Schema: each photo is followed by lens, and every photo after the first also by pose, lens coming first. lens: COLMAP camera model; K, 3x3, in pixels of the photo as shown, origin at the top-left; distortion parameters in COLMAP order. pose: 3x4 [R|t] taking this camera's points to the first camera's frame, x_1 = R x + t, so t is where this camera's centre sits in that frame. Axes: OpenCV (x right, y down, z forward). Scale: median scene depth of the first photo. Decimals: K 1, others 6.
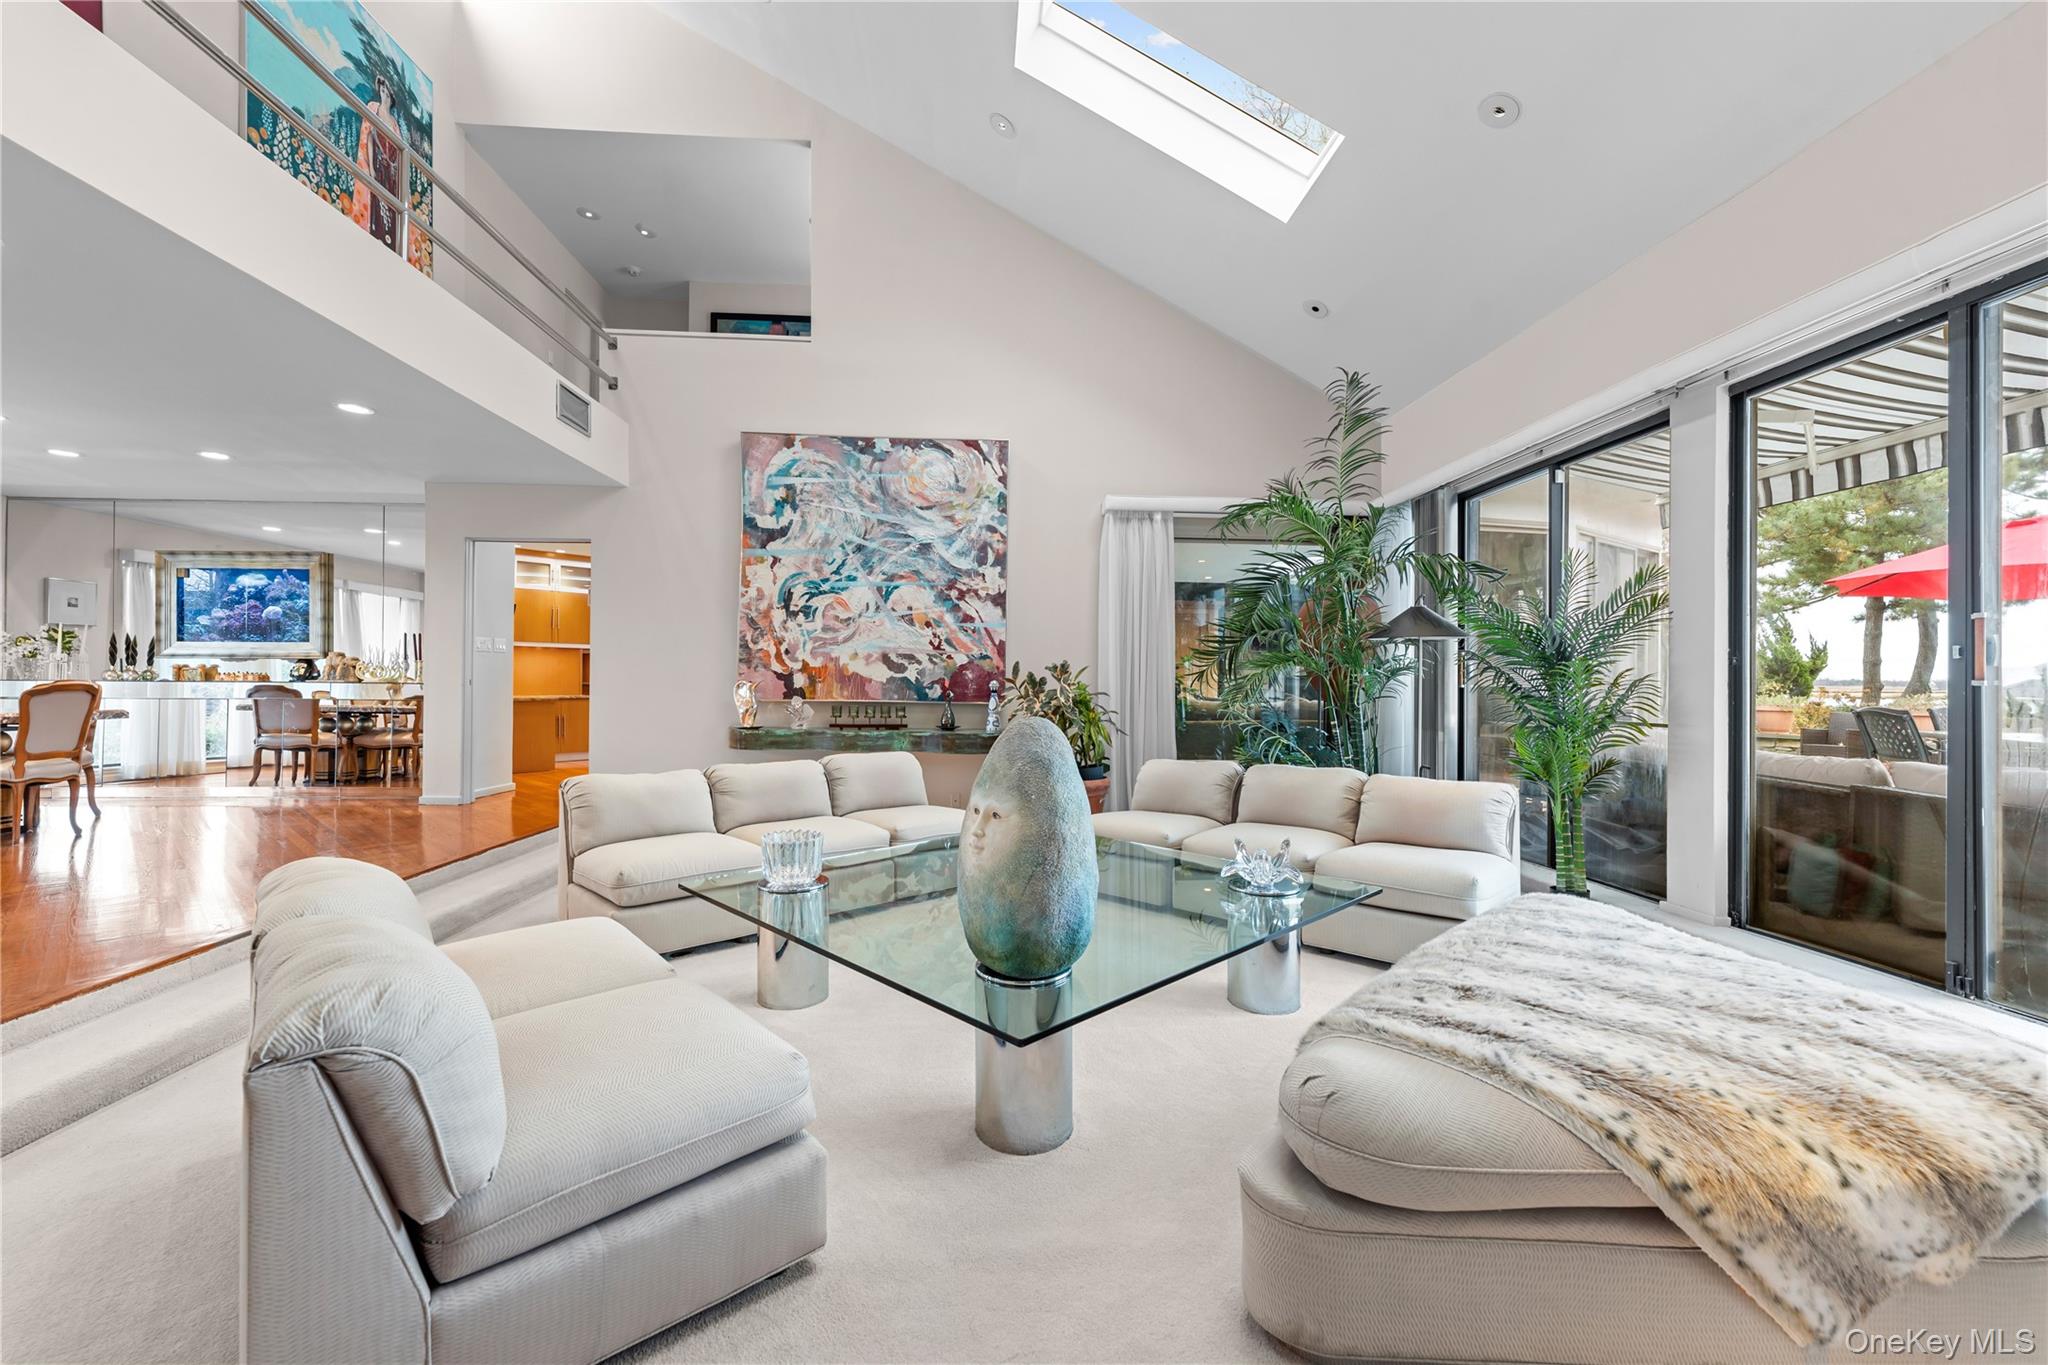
lens RADIAL K [[823.5, 0, 1024.0], [0, 823.5, 682.5], [0, 0, 1]] dist [0.000229, -0.000228]
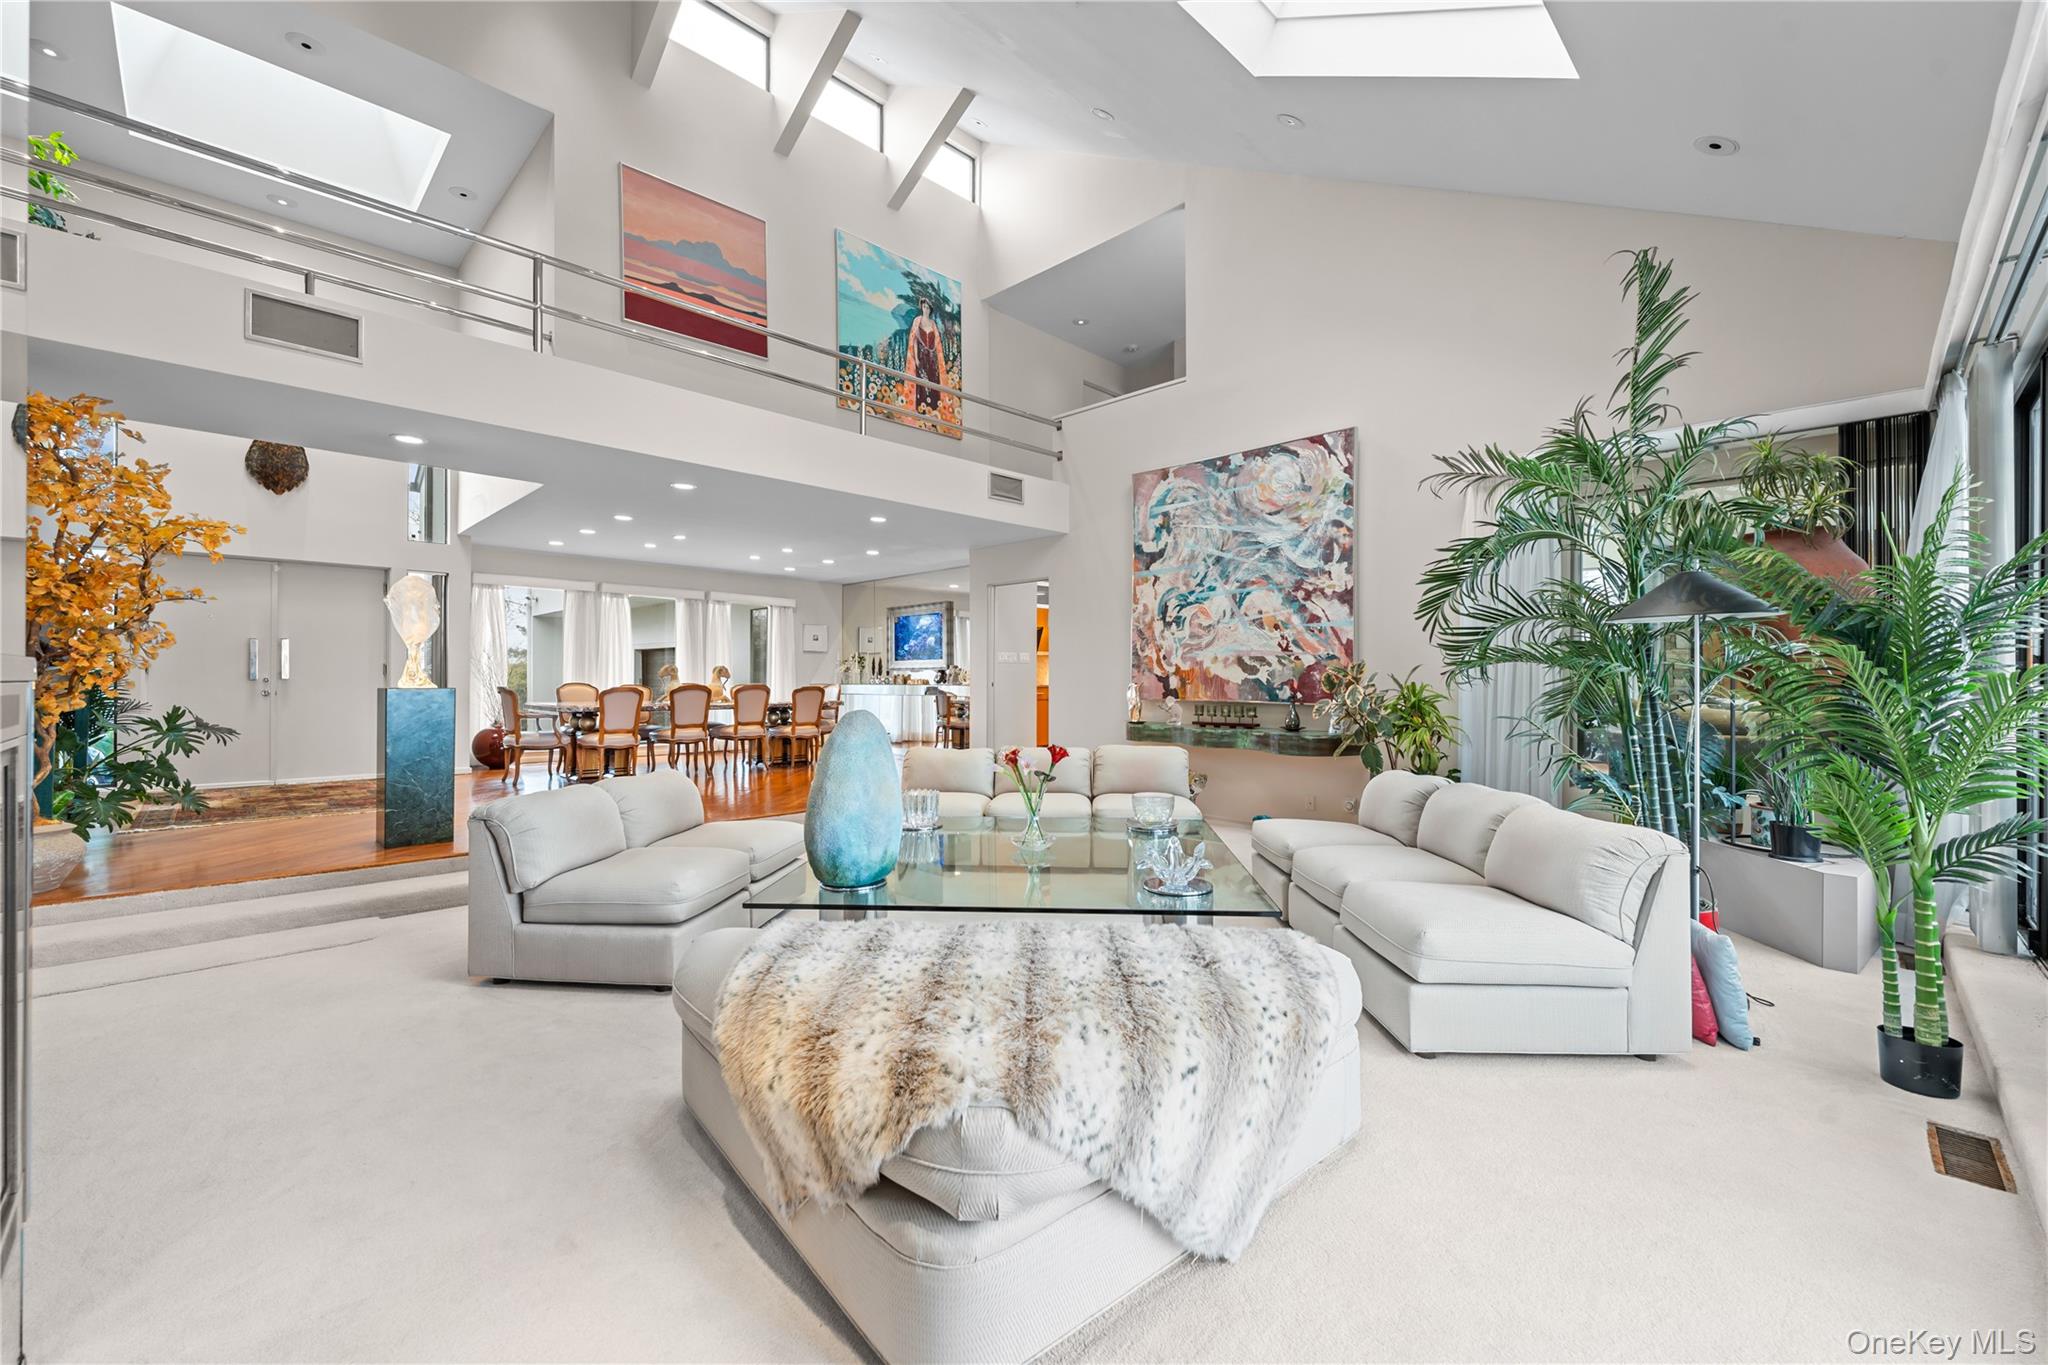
lens RADIAL K [[823.5, 0, 1024.0], [0, 823.5, 682.5], [0, 0, 1]] dist [0.000229, -0.000228]
pose [[0.661717, -0.004264, -0.749742, 0.442591], [0.004638, 0.999988, -0.001595, -0.001391], [0.749739, -0.002422, 0.661729, 0.090832]]
